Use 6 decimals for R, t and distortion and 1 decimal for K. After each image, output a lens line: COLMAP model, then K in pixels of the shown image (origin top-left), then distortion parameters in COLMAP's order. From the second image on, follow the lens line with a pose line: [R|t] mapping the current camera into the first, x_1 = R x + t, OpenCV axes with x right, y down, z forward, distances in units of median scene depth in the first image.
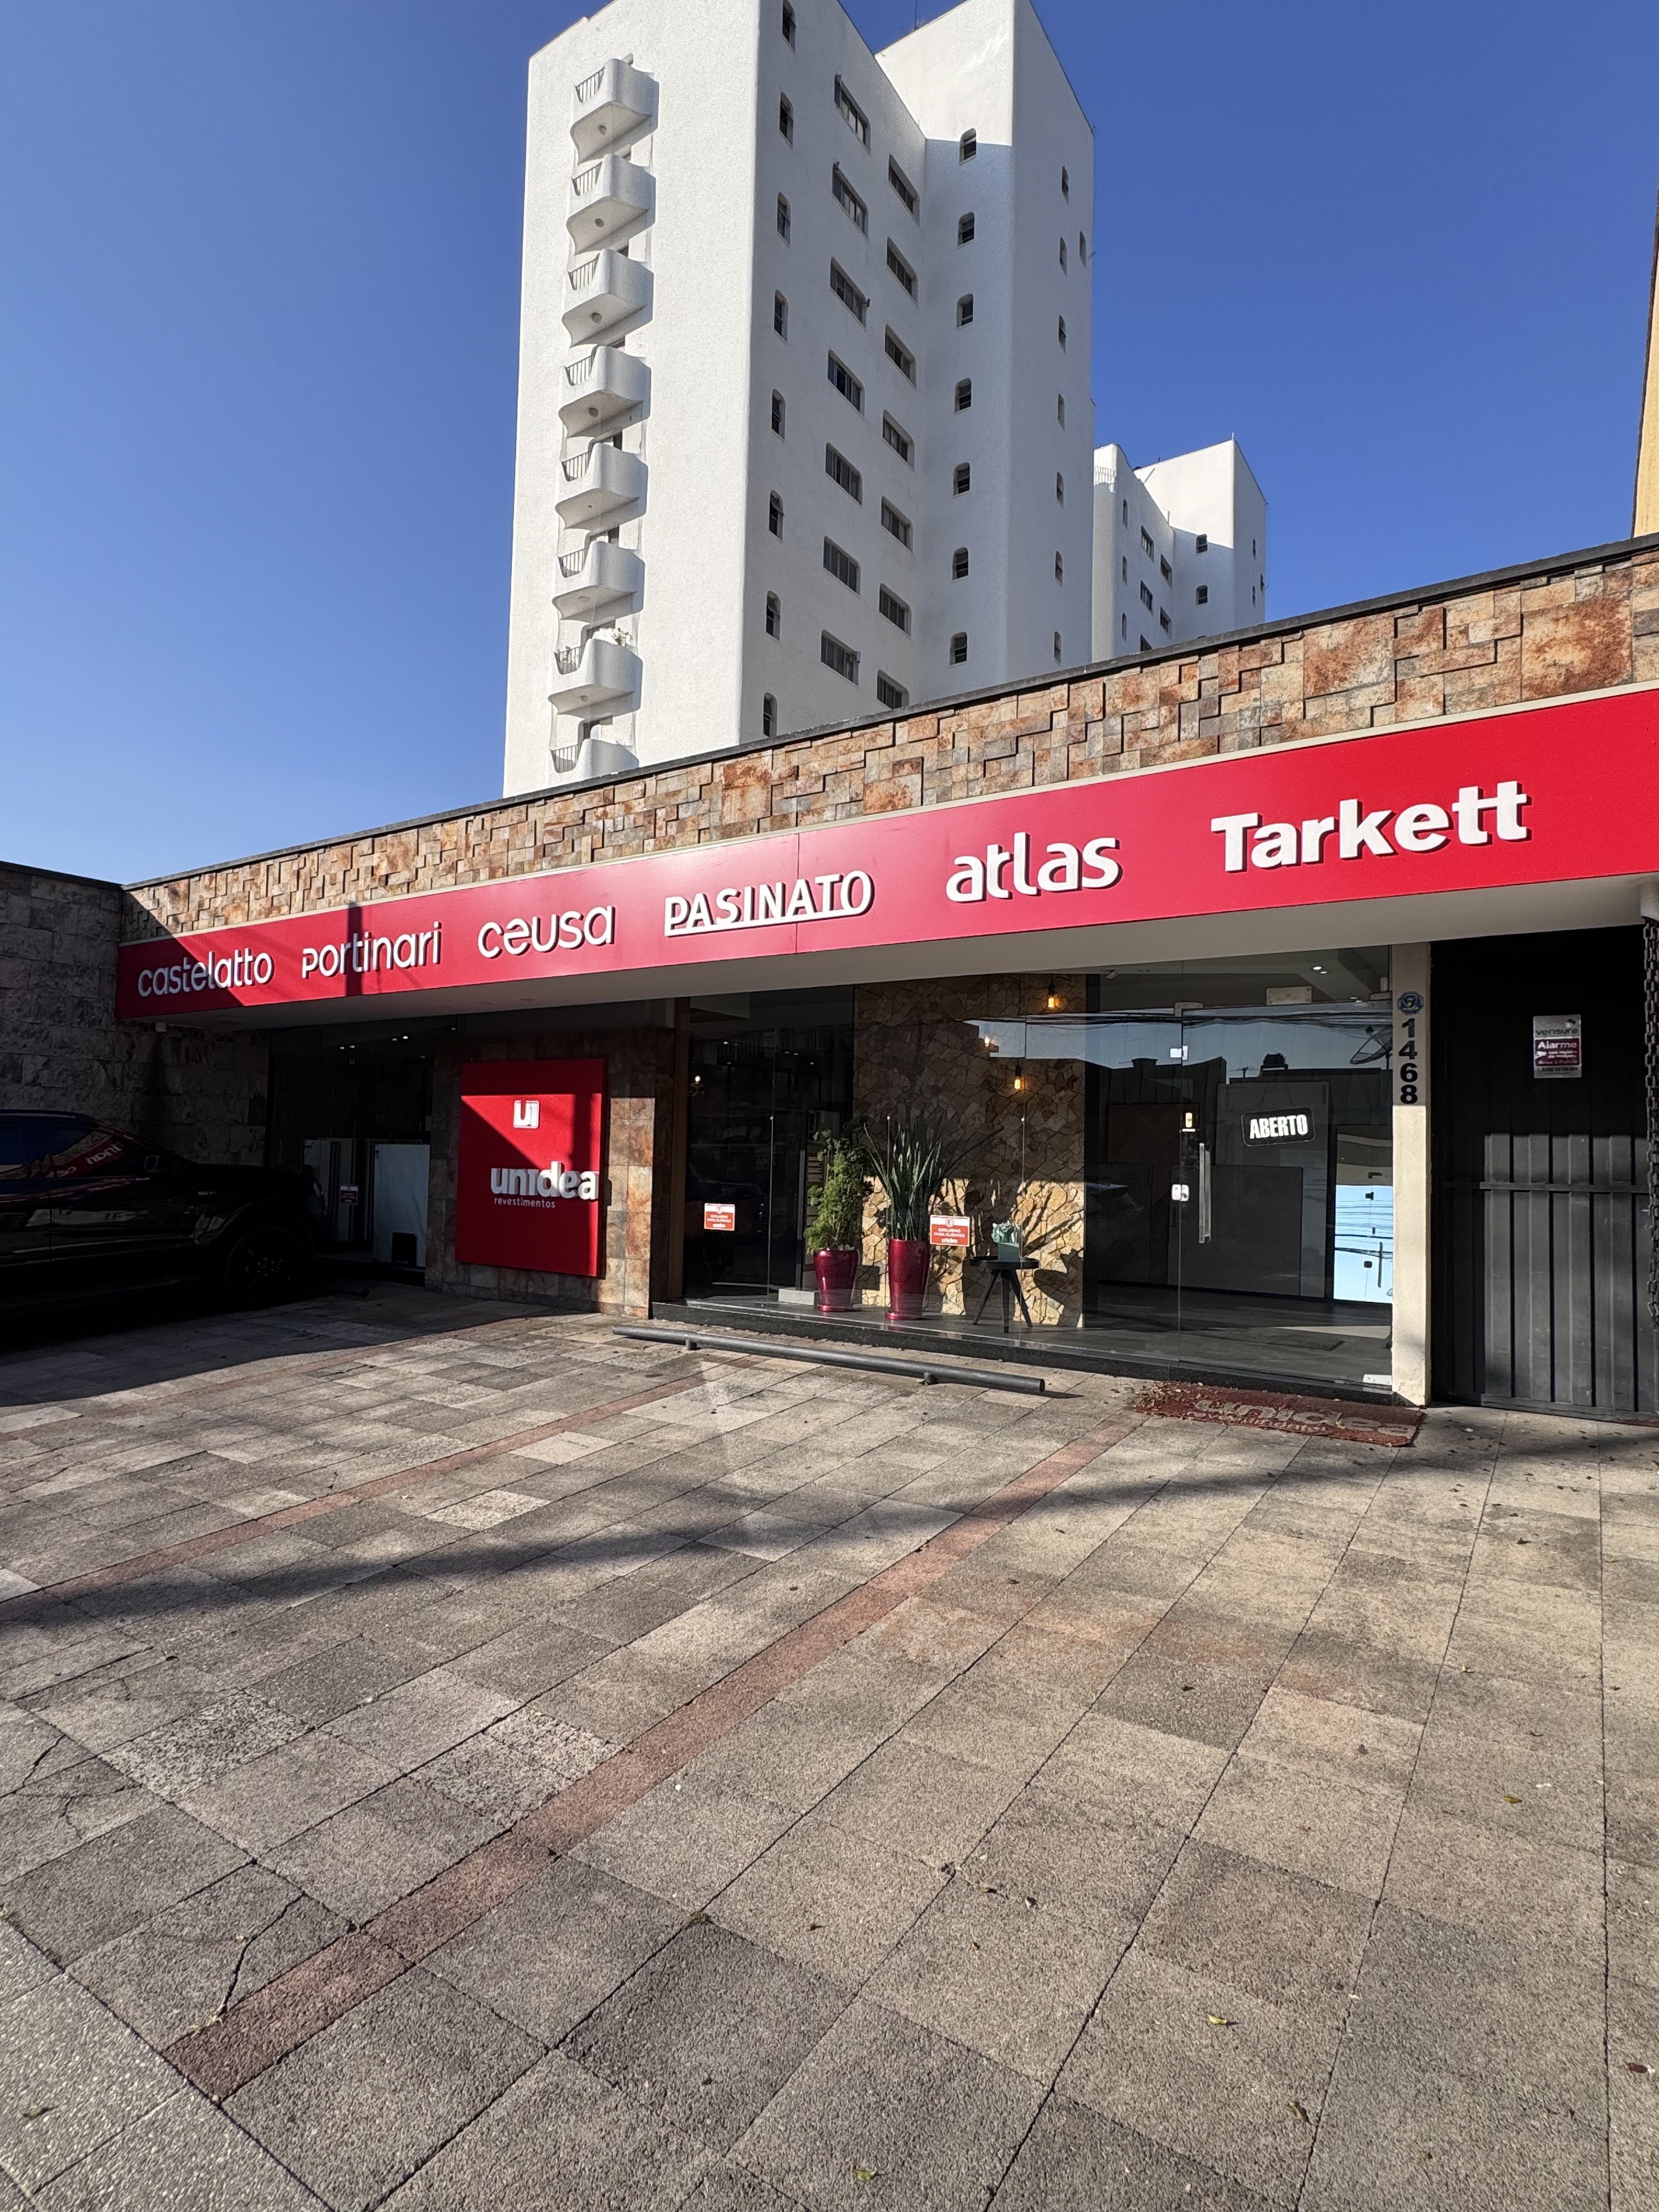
lens RADIAL K [[1112.5, 0, 838.8], [0, 1112.5, 1102.2], [0, 0, 1]] dist [-0.011197, 0.005497]
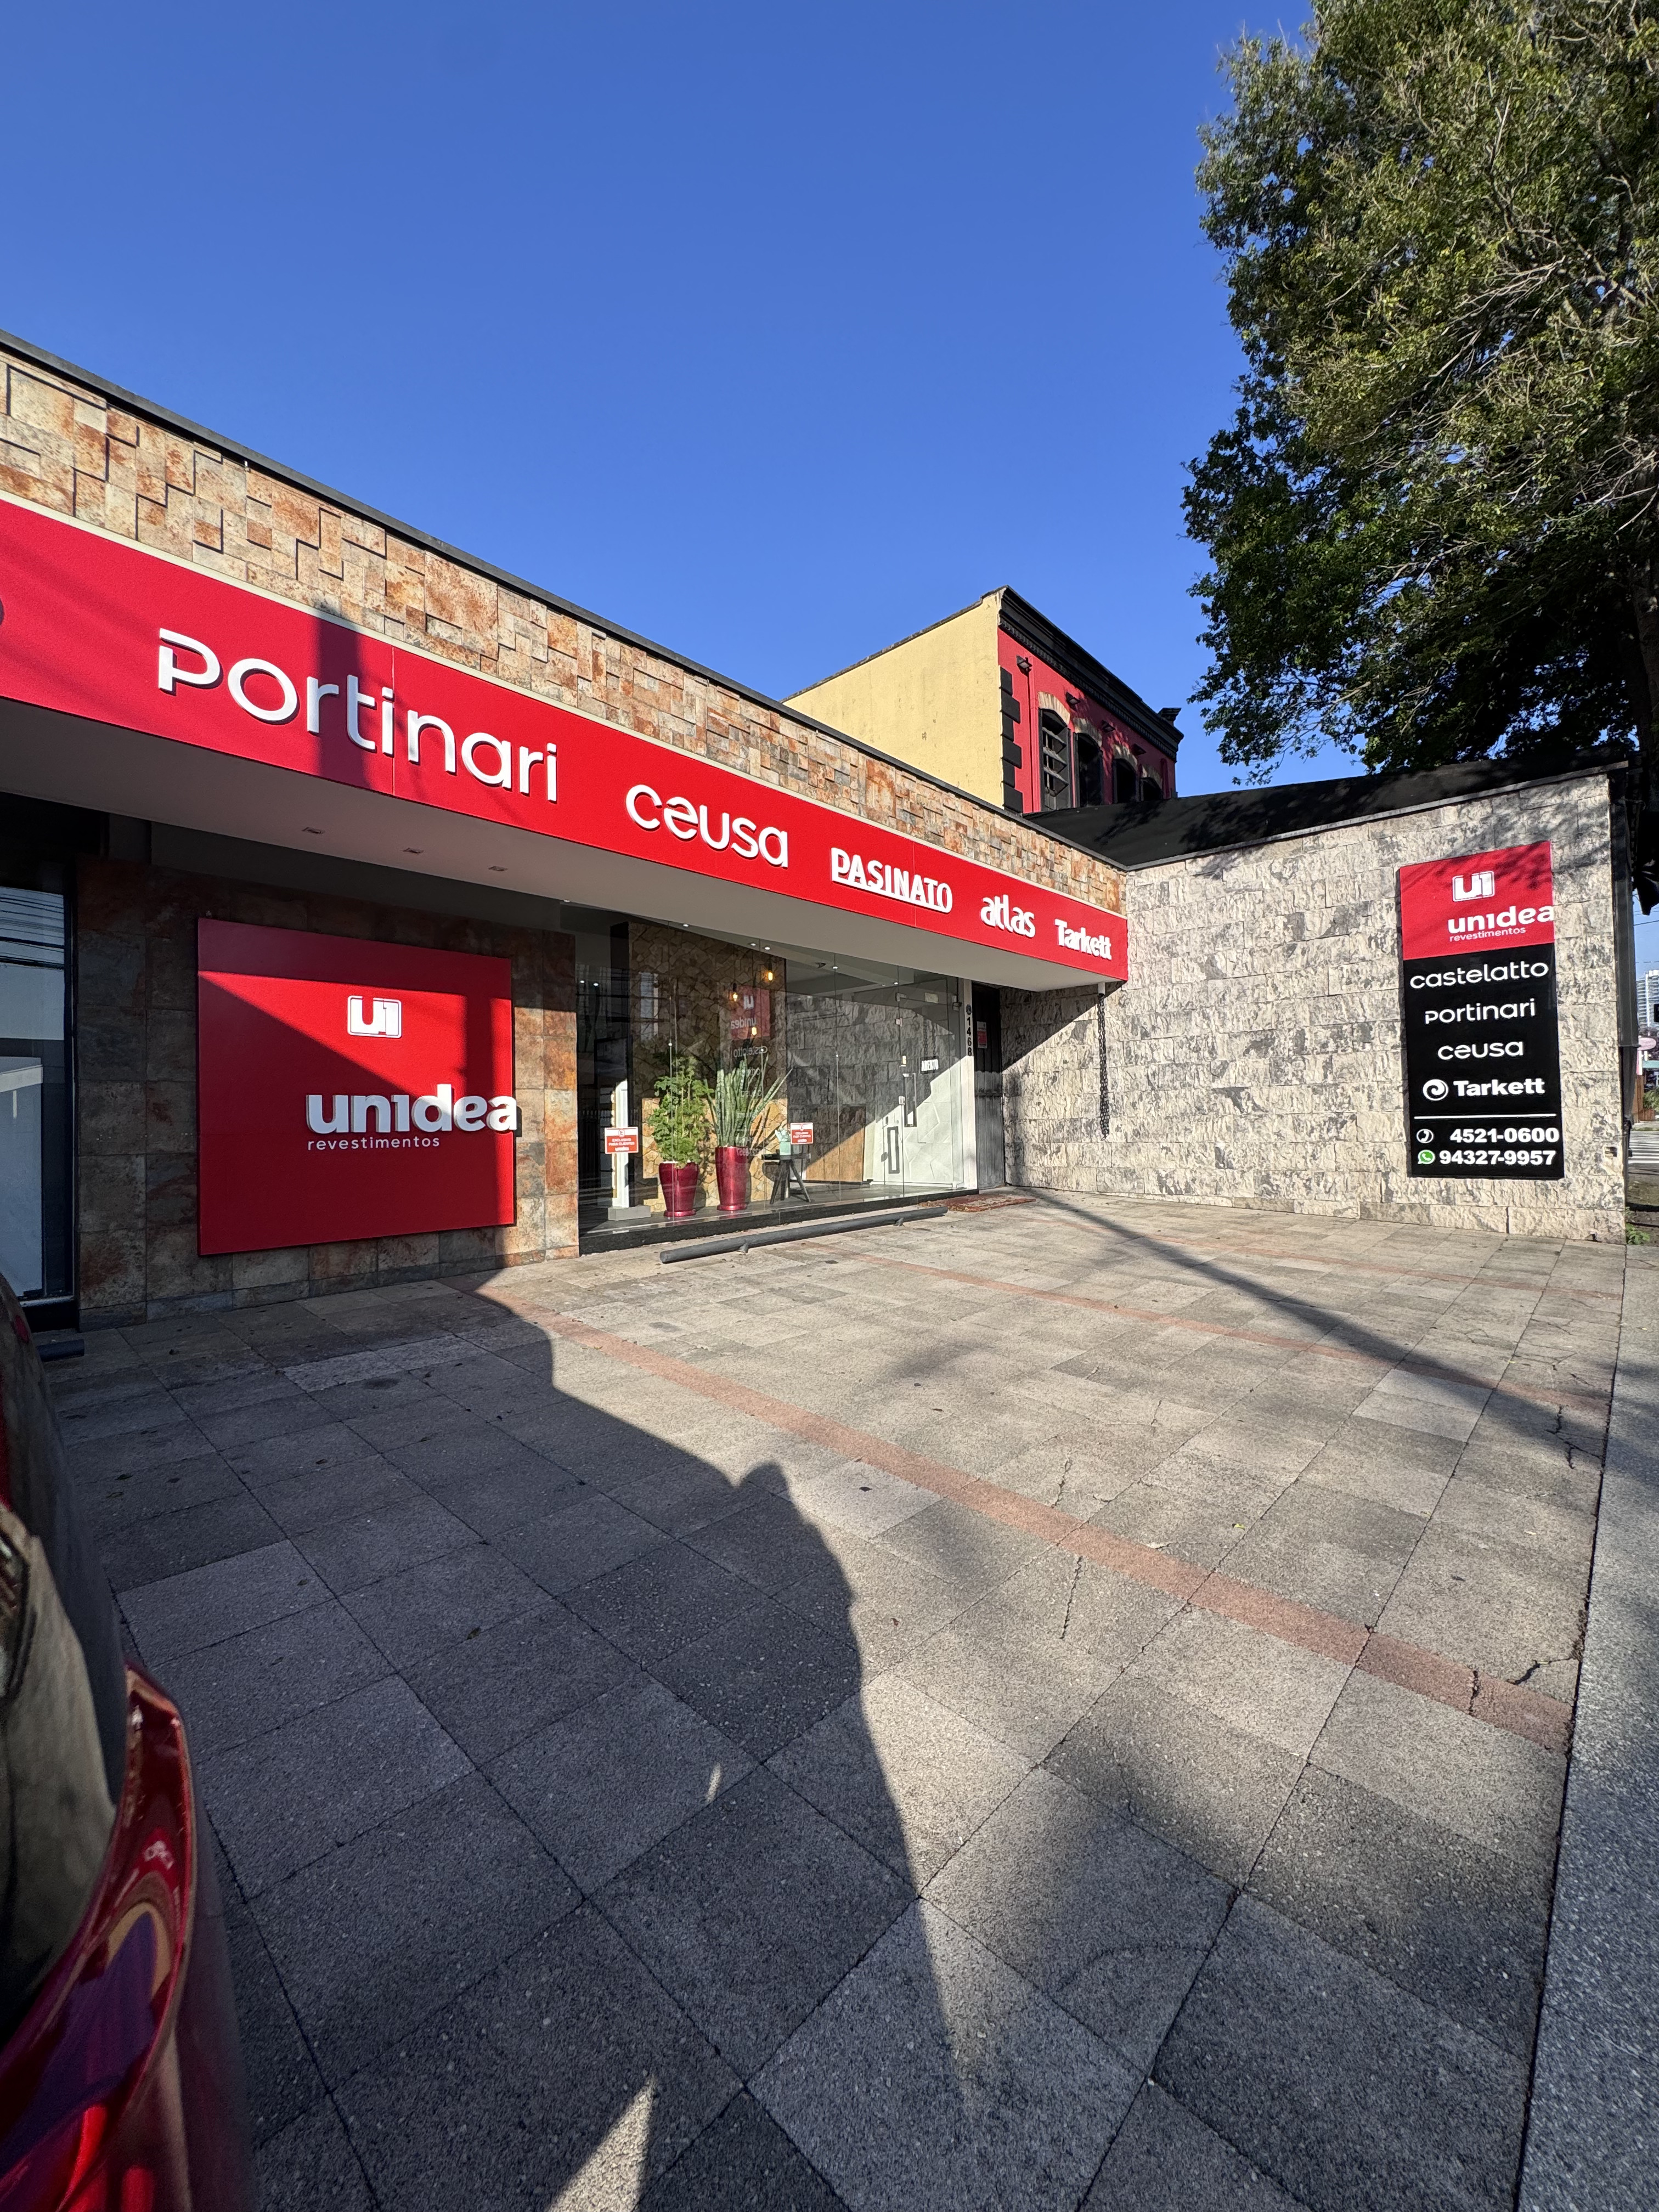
lens RADIAL K [[887.8, 0, 829.1], [0, 887.8, 1103.9], [0, 0, 1]] dist [-0.003899, 0.000689]
pose [[0.156272, -0.004703, 0.987703, -0.824298], [-0.021731, 0.999730, 0.008199, 0.057404], [-0.987475, -0.022745, 0.156128, 0.662443]]
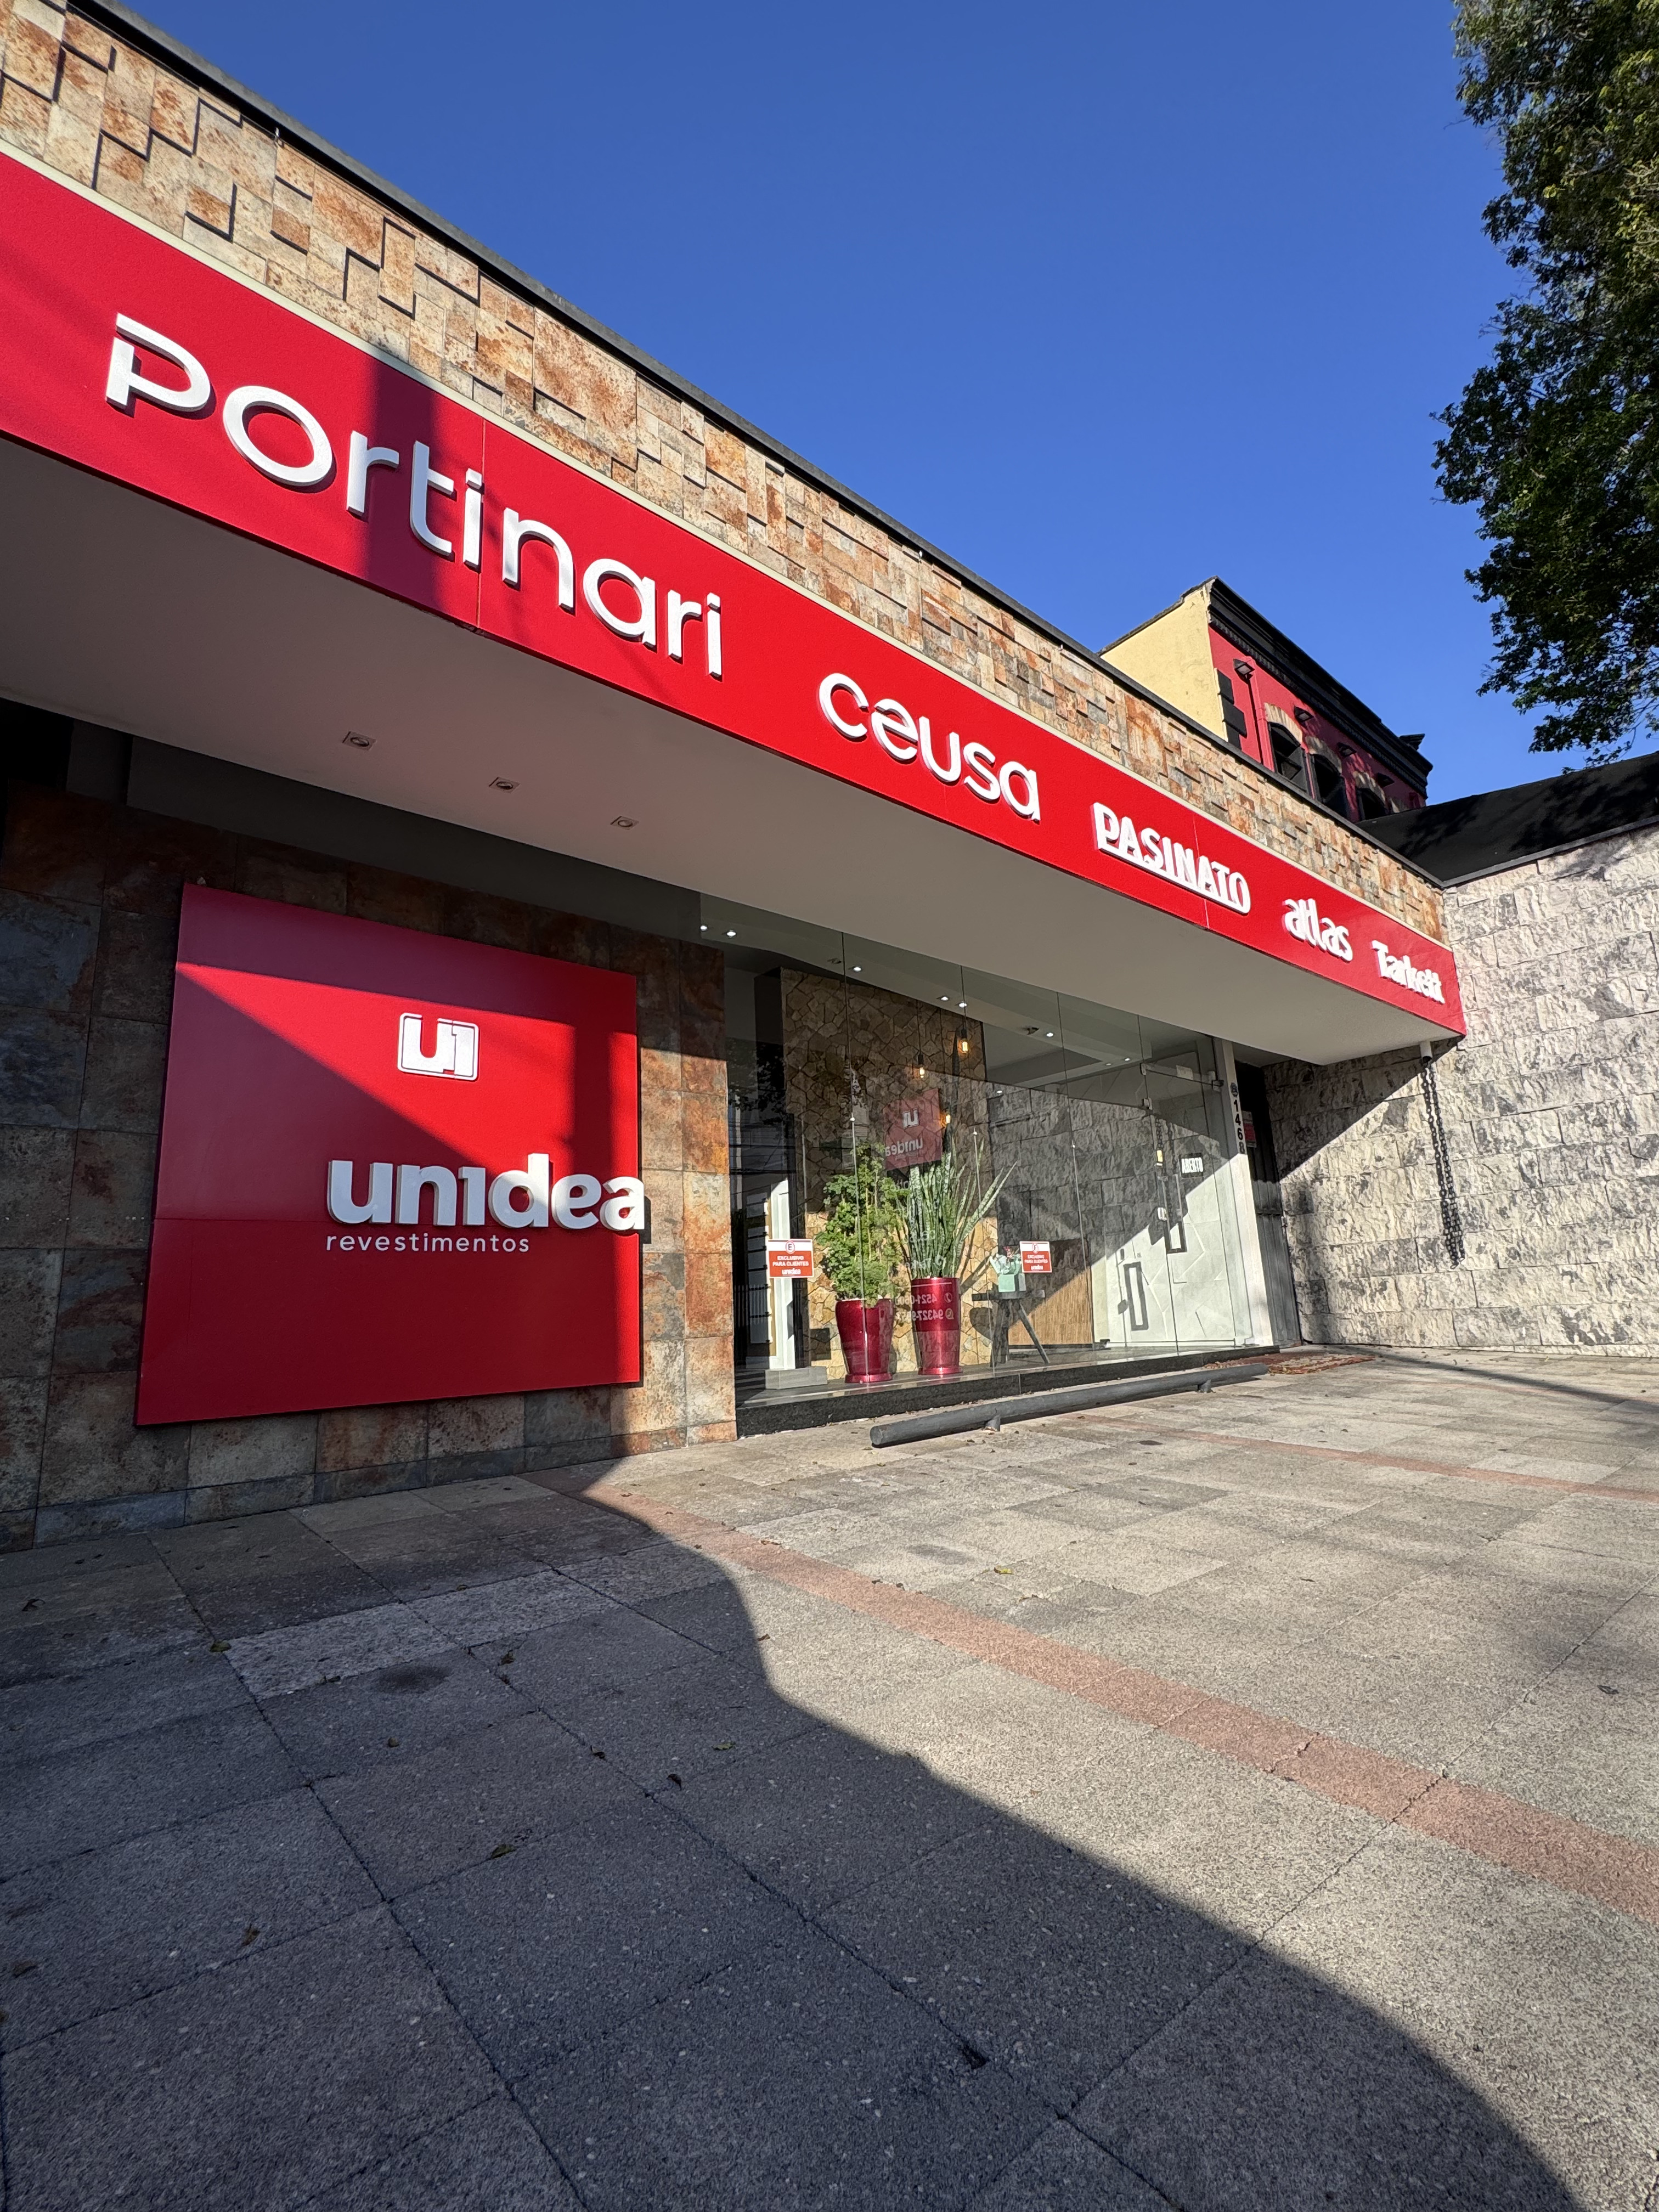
lens RADIAL K [[1021.6, 0, 830.2], [0, 1021.6, 1100.6], [0, 0, 1]] dist [-0.005213, 0.001661]
pose [[0.272118, 0.163453, 0.948280, -0.656897], [0.010289, 0.984917, -0.172721, 0.110548], [-0.962209, 0.056757, 0.266332, 0.775585]]
